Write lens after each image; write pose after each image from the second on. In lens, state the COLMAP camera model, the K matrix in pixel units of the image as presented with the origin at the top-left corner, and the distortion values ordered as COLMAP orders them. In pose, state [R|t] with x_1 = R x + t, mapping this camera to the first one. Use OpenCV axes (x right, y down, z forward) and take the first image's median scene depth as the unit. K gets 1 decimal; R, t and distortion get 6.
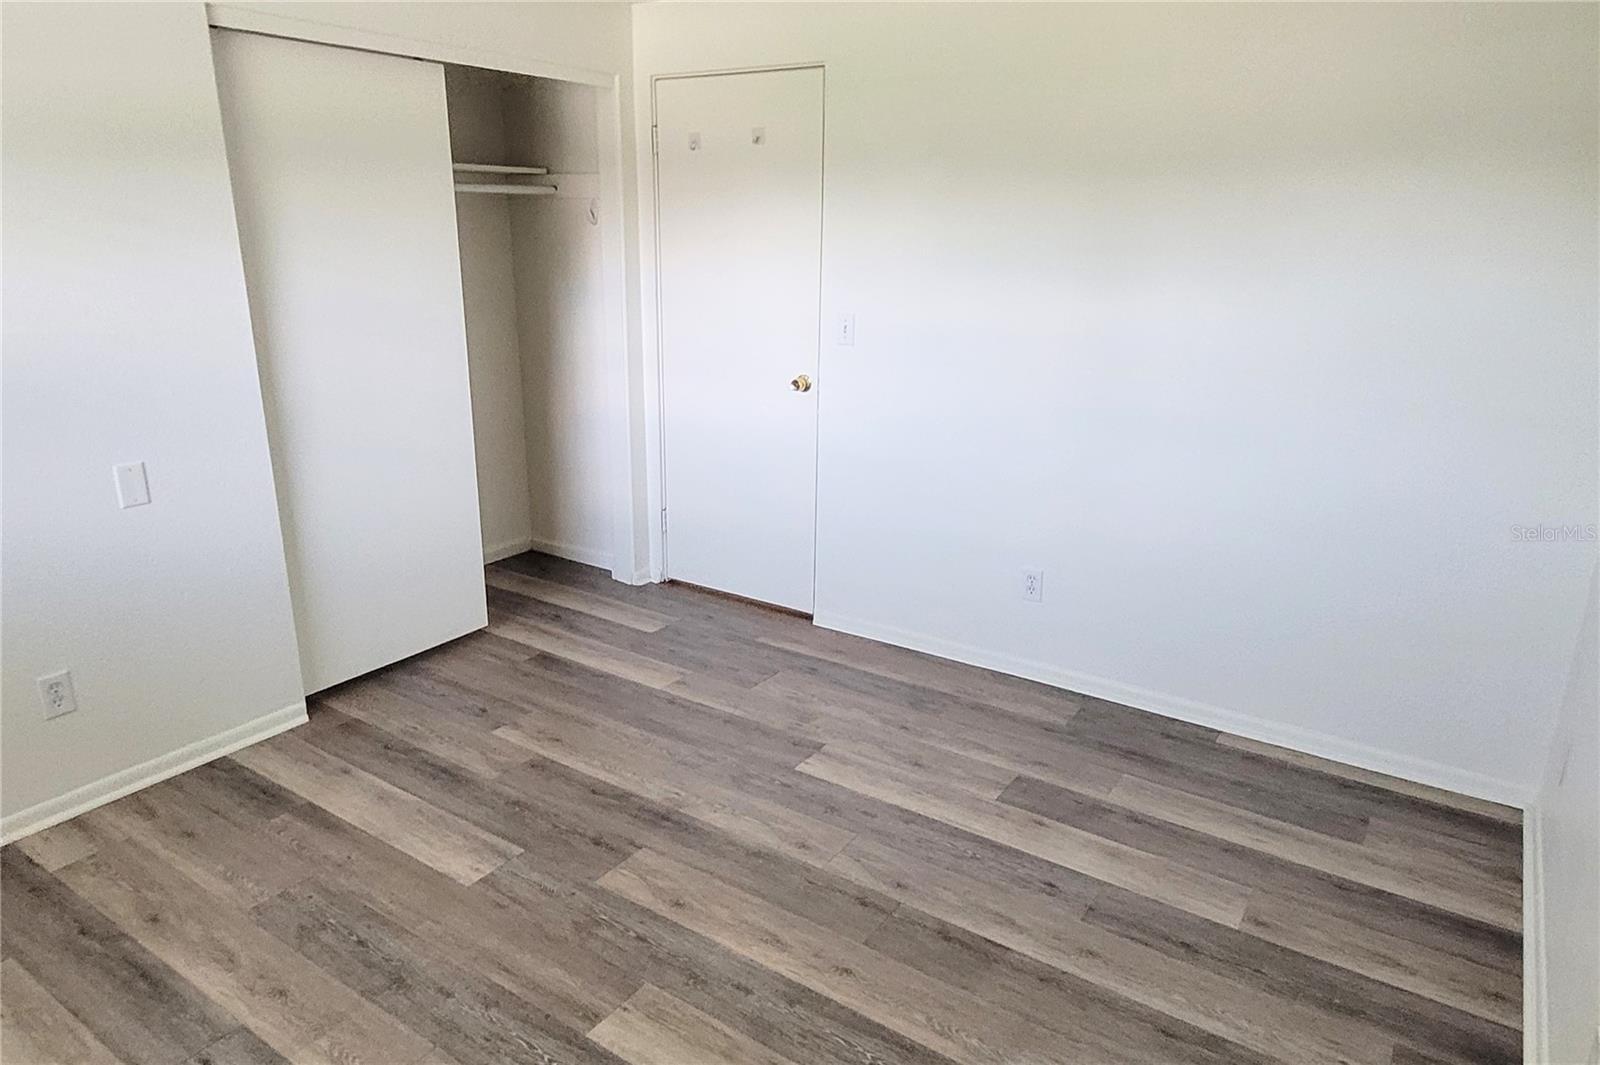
lens RADIAL K [[1013.7, 0, 808.3], [0, 1013.7, 534.7], [0, 0, 1]] dist [0.004566, 0.003086]
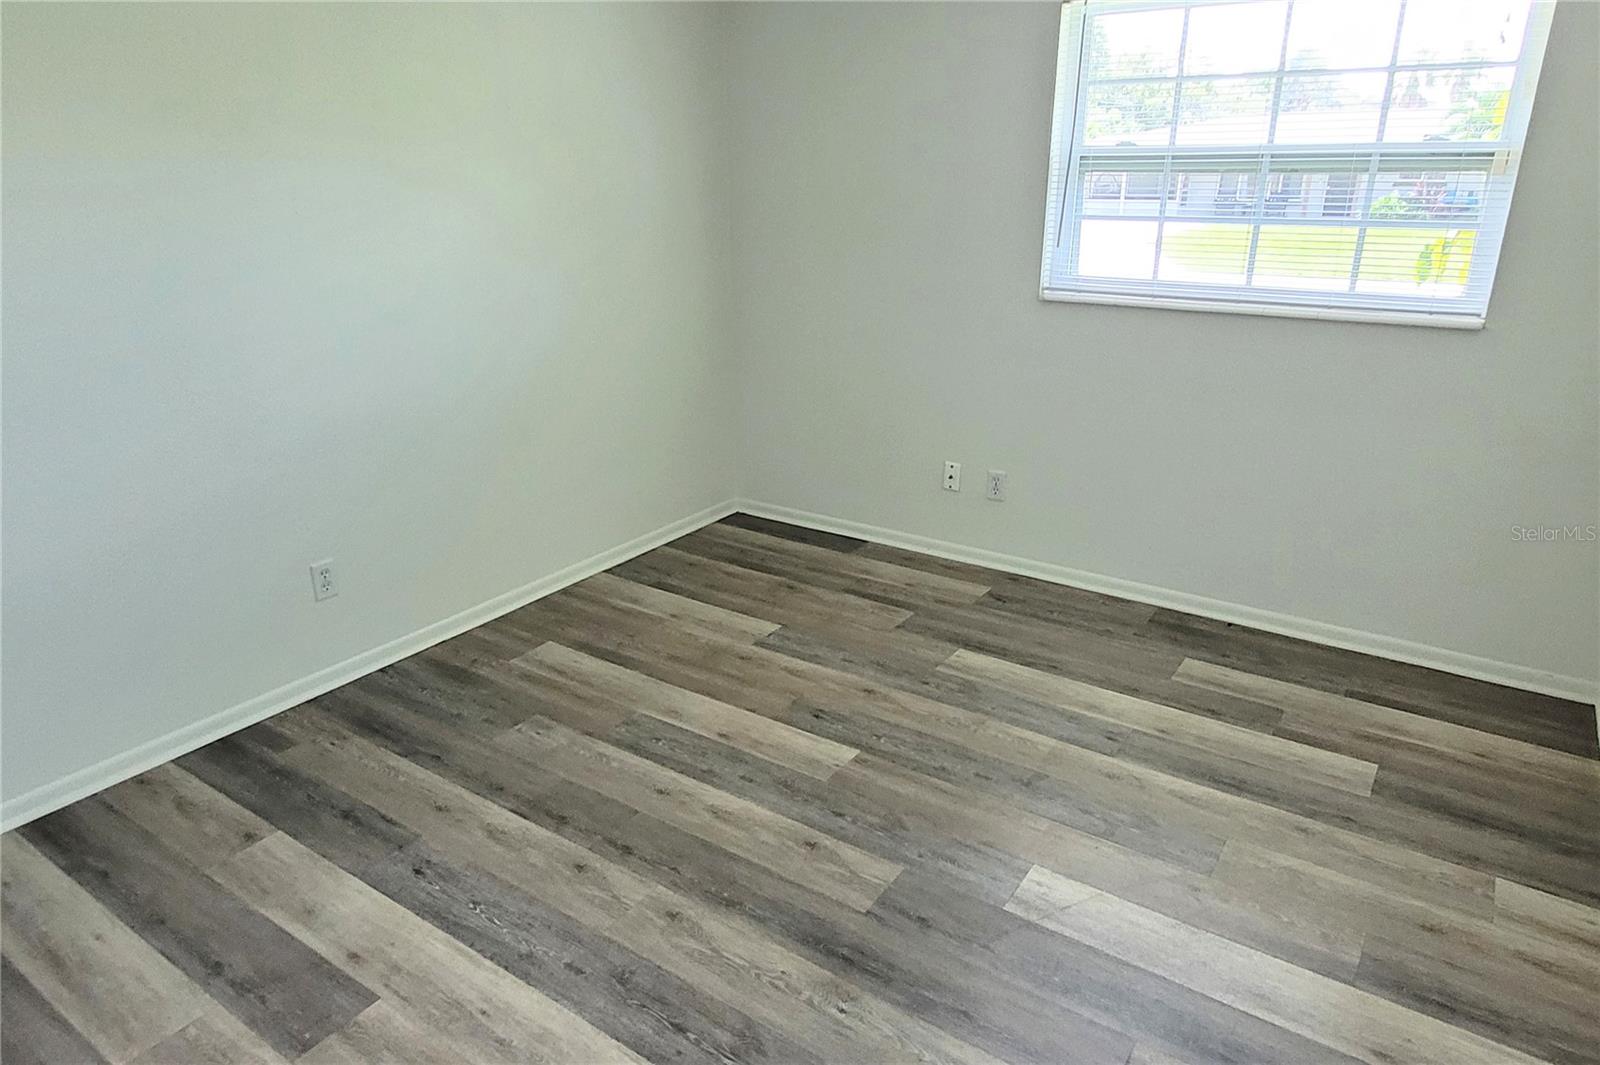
lens RADIAL K [[1013.7, 0, 798.0], [0, 1013.7, 539.5], [0, 0, 1]] dist [0.004566, 0.003086]
pose [[-0.999756, -0.015595, 0.015657, -0.111784], [-0.002873, 0.794188, 0.607665, -0.431630], [-0.021911, 0.607472, -0.794039, 1.428495]]
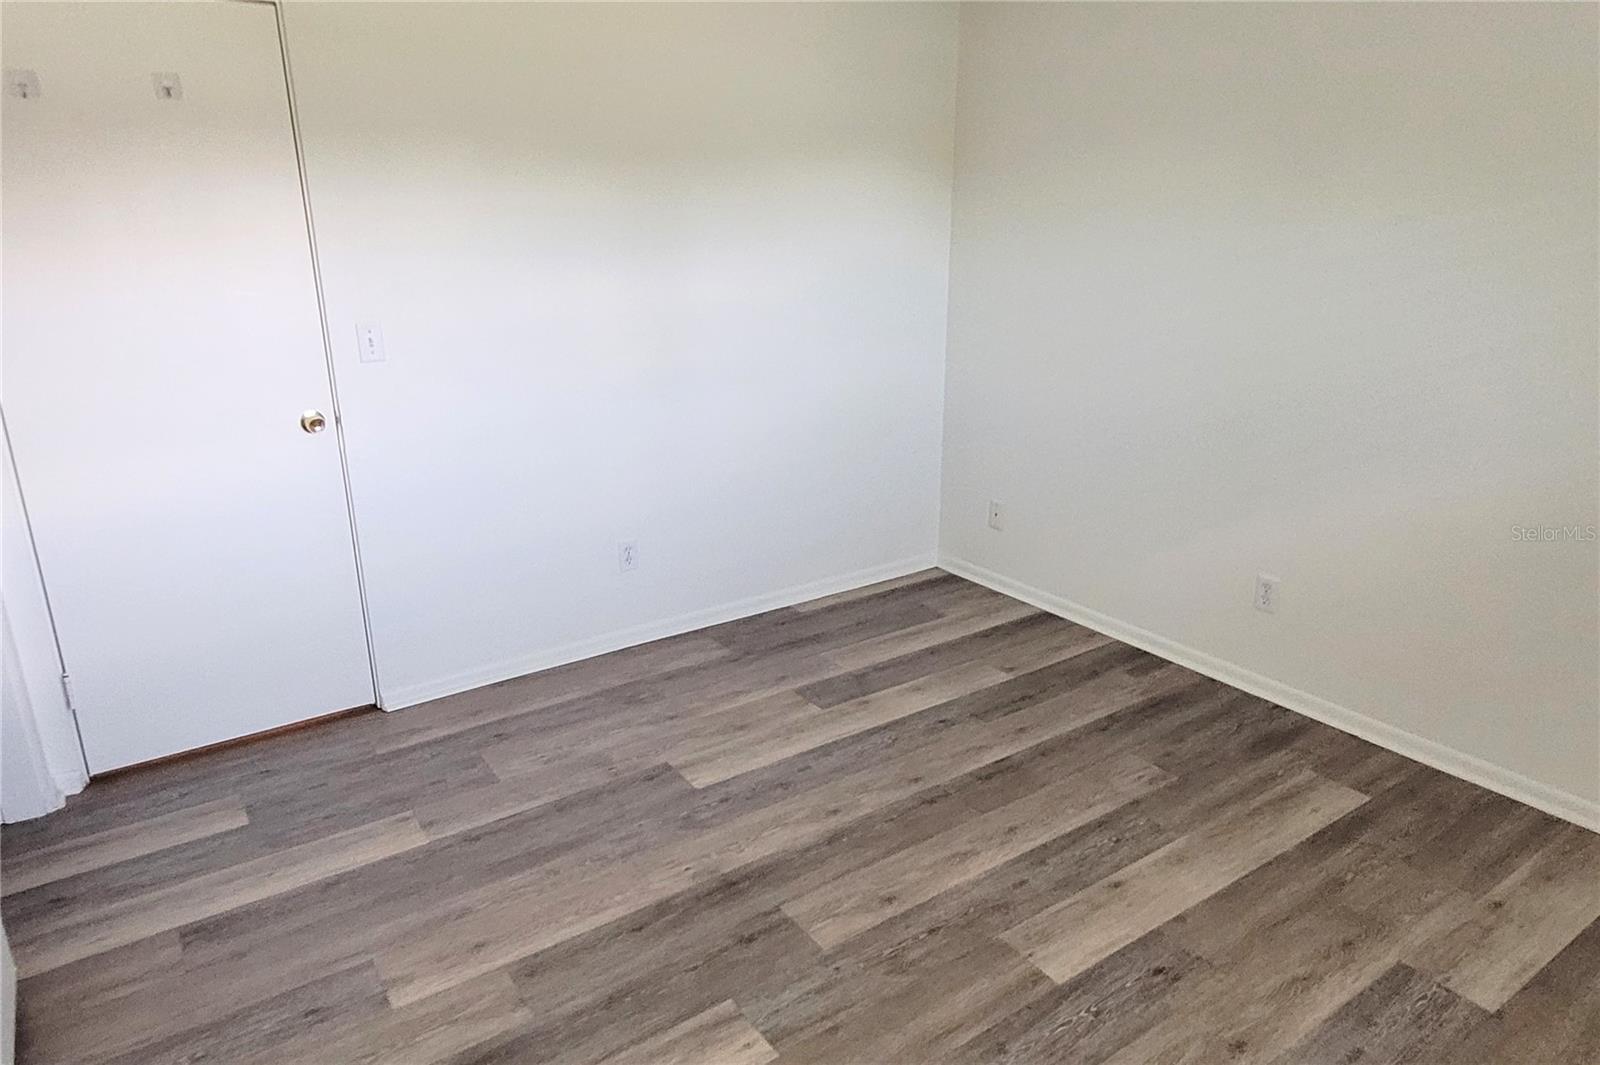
lens RADIAL K [[1013.7, 0, 786.8], [0, 1013.7, 536.7], [0, 0, 1]] dist [0.004566, 0.003086]
pose [[0.380142, -0.301834, 0.874293, -0.817660], [0.284556, 0.937574, 0.199956, -0.171330], [-0.880068, 0.172773, 0.442300, 0.521058]]
